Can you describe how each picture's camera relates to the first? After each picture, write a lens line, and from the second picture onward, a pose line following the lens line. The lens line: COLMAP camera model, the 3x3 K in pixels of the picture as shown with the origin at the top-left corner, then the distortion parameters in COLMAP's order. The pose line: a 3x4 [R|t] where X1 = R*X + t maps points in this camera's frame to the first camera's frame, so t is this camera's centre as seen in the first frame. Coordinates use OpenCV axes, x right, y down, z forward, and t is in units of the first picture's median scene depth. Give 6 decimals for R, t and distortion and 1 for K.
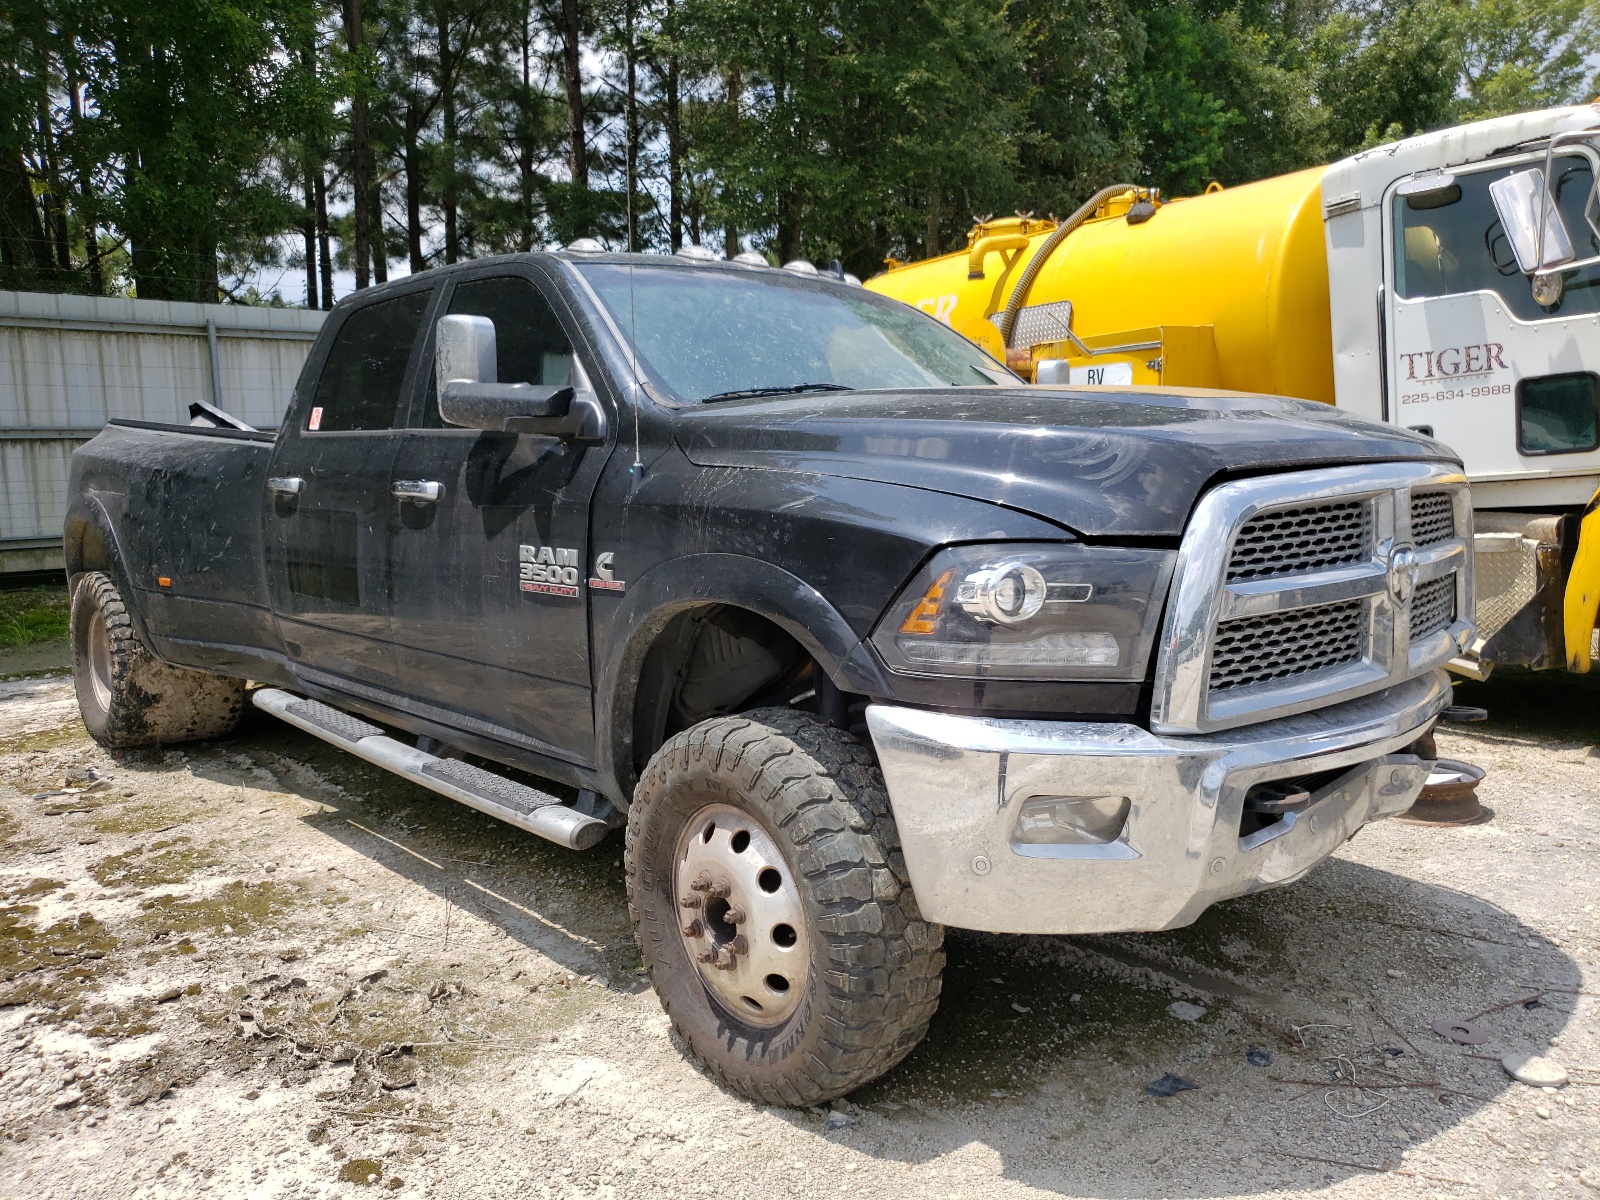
lens RADIAL K [[1202.2, 0, 800.0], [0, 1202.2, 600.0], [0, 0, 1]] dist [0.009255, 0.000912]
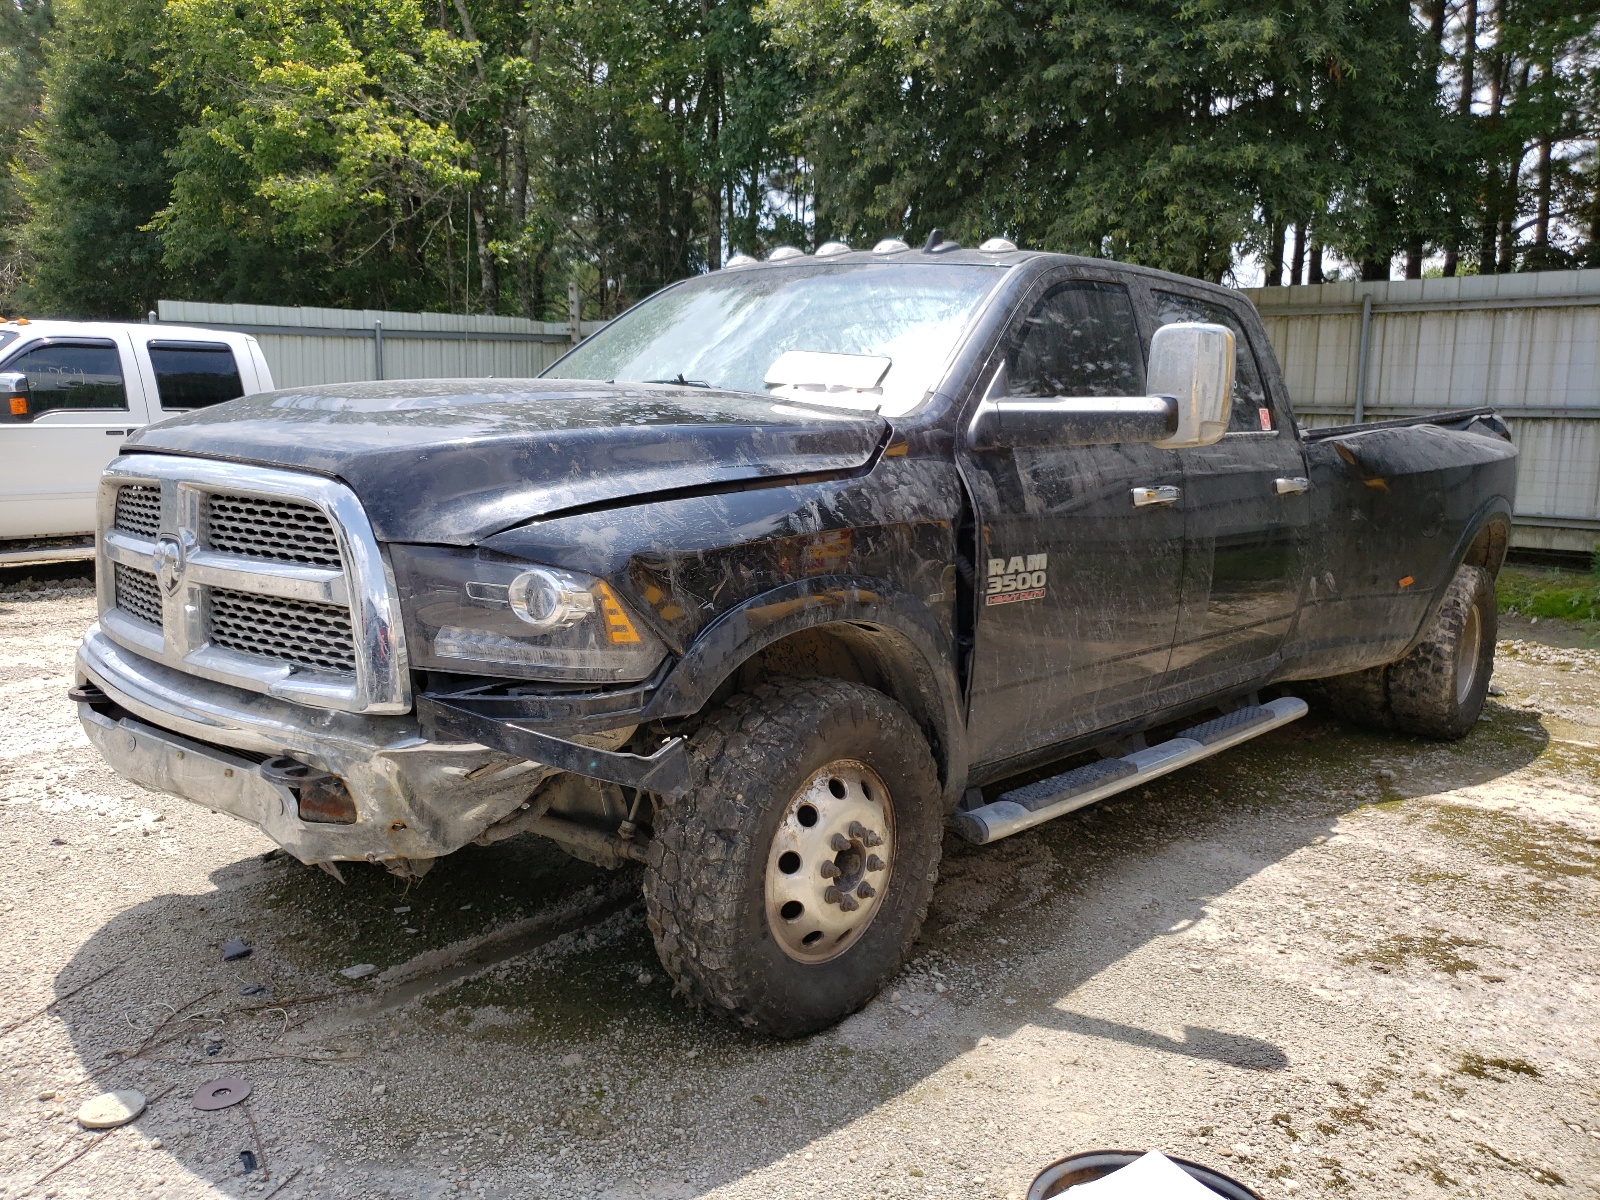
lens RADIAL K [[1215.5, 0, 800.0], [0, 1215.5, 600.0], [0, 0, 1]] dist [0.003264, -0.001823]
pose [[0.121395, 0.168040, -0.978277, 1.275591], [-0.148786, 0.977512, 0.149445, -0.184784], [0.981390, 0.127412, 0.143667, 1.110178]]
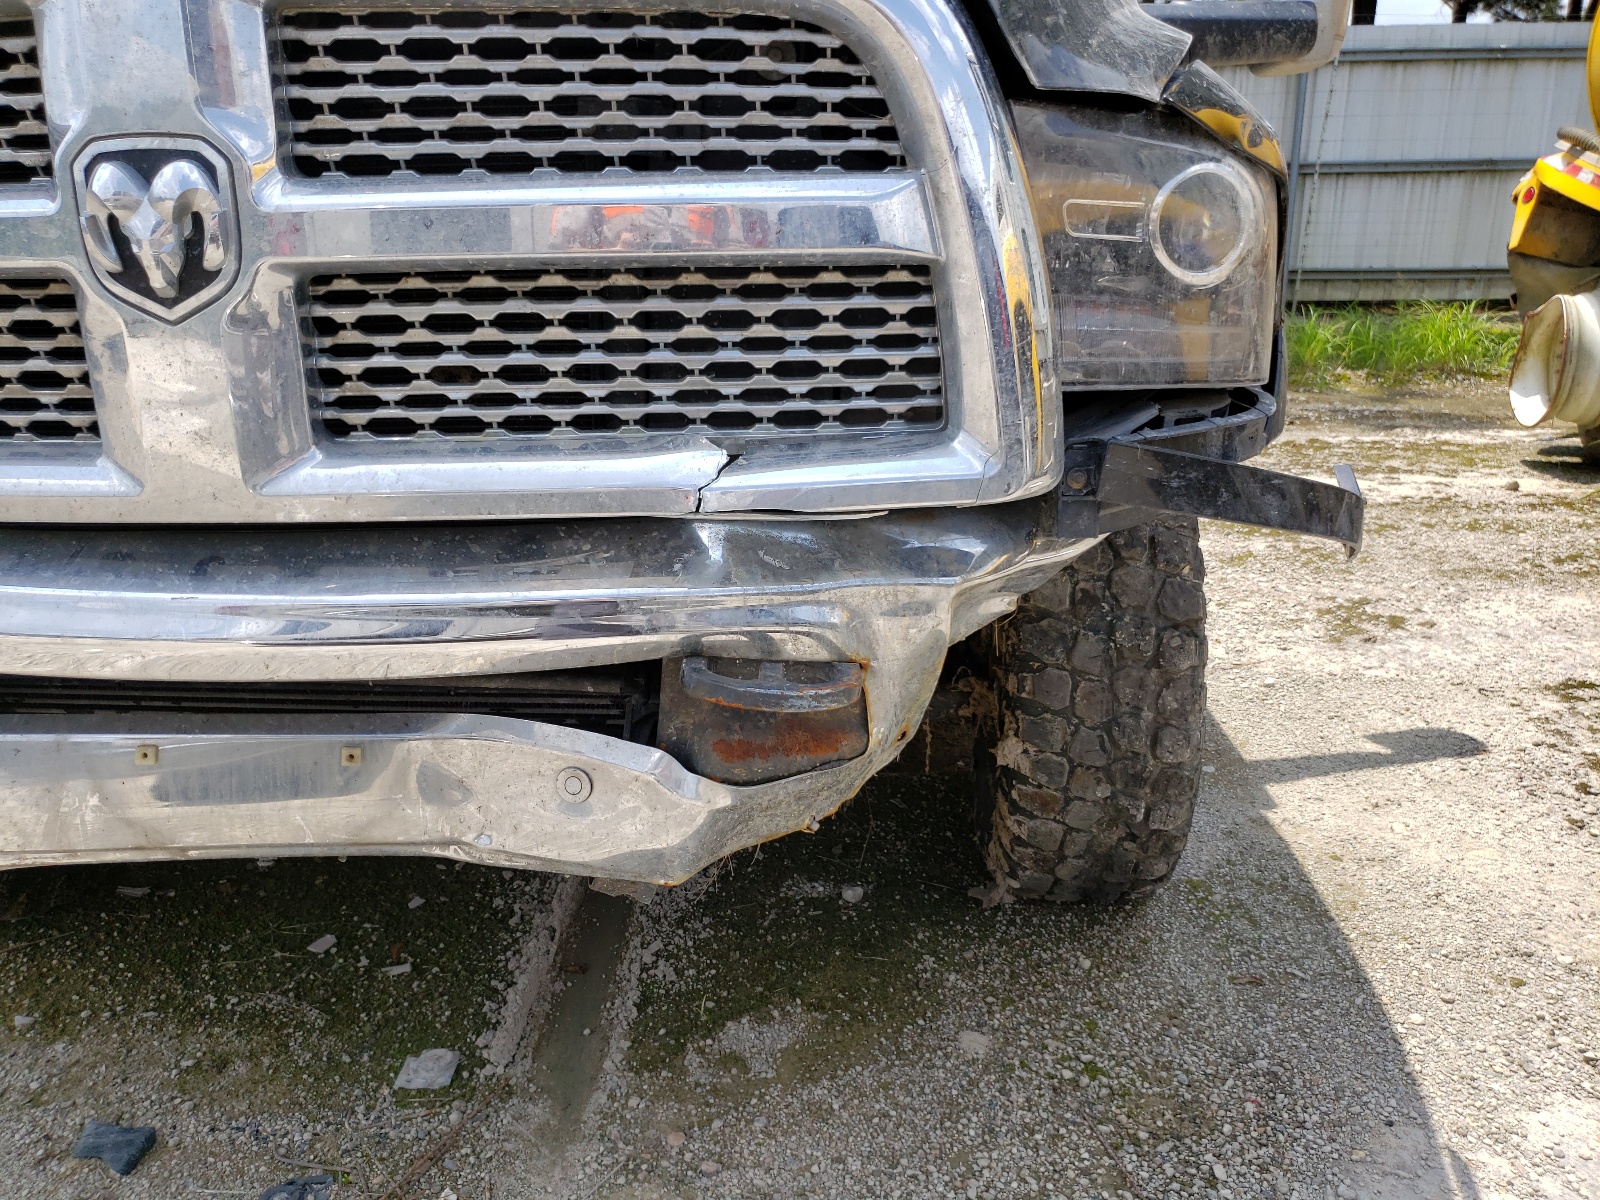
lens RADIAL K [[1217.8, 0, 800.0], [0, 1217.8, 600.0], [0, 0, 1]] dist [0.031182, -0.041617]
pose [[0.702544, 0.226627, -0.674591, 0.723613], [-0.099252, 0.969876, 0.222462, -0.011703], [0.704685, -0.089334, 0.703874, 0.694738]]
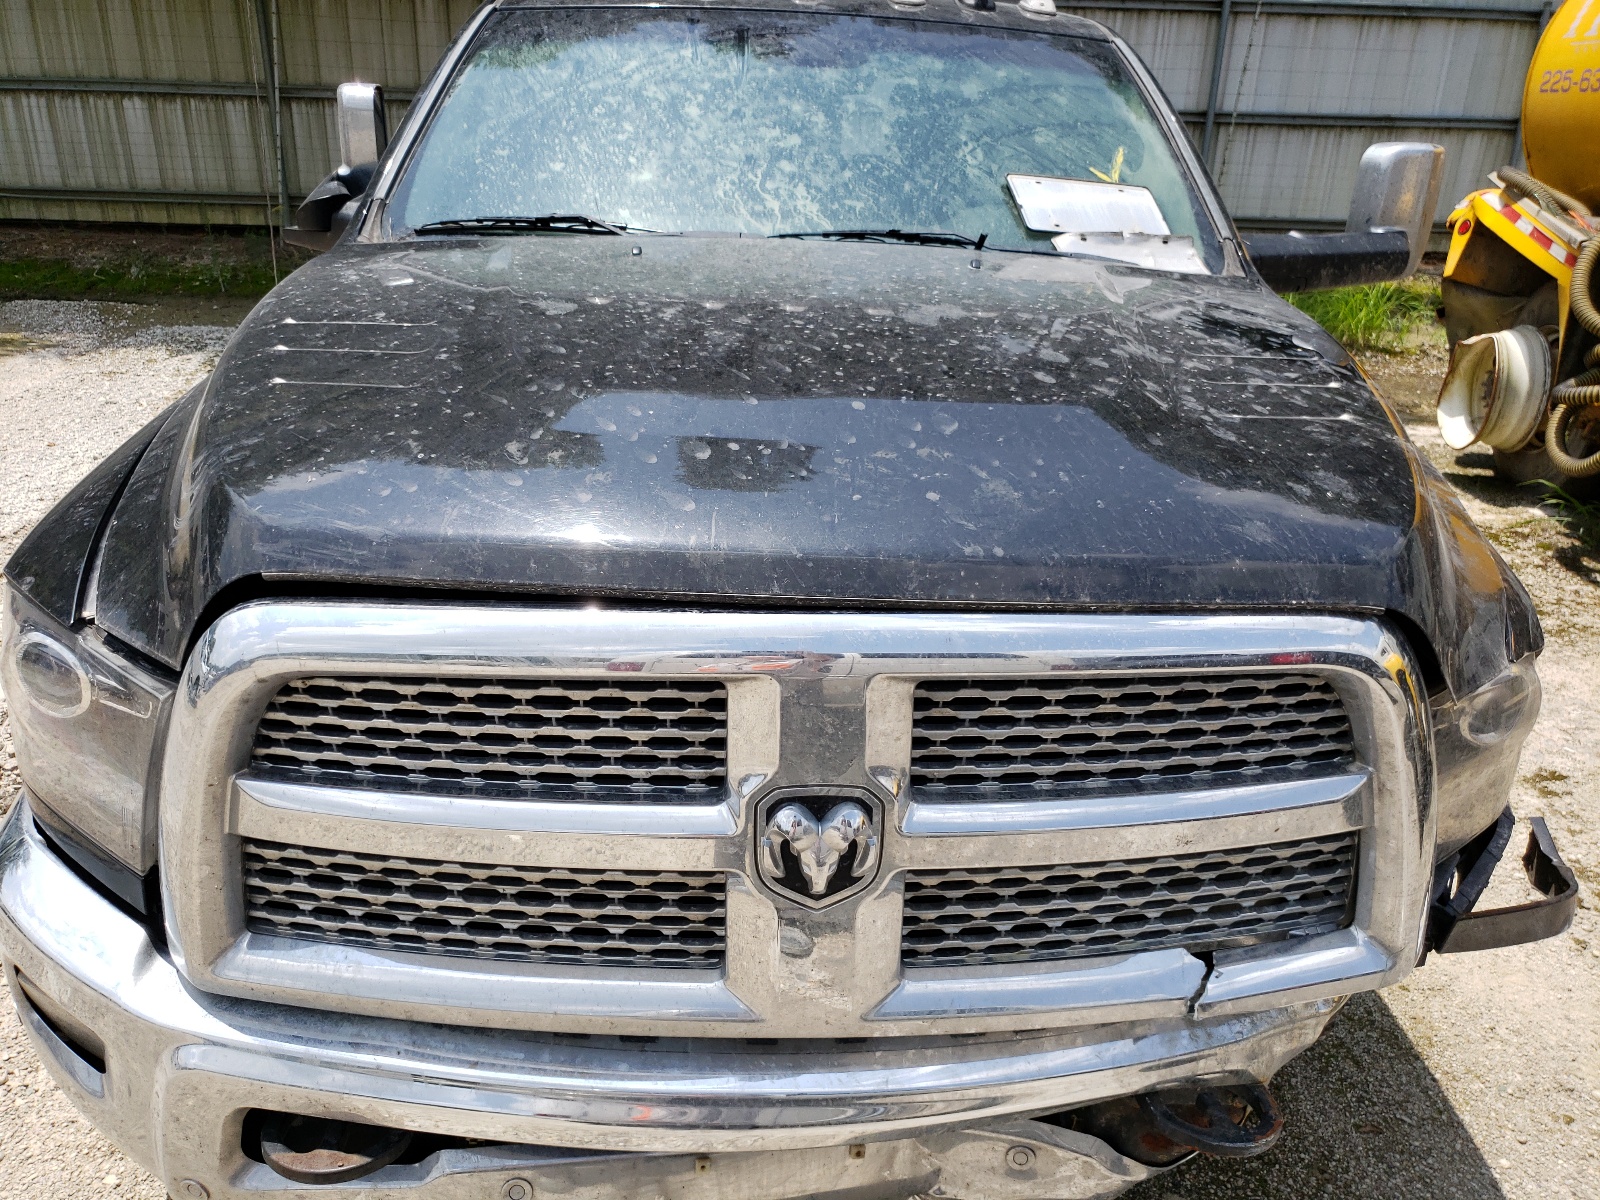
lens RADIAL K [[1215.5, 0, 800.0], [0, 1215.5, 600.0], [0, 0, 1]] dist [0.003264, -0.001823]
pose [[0.770257, 0.293279, -0.566296, 0.575507], [-0.130245, 0.941610, 0.310496, -0.208666], [0.624291, -0.165404, 0.763480, 0.522404]]
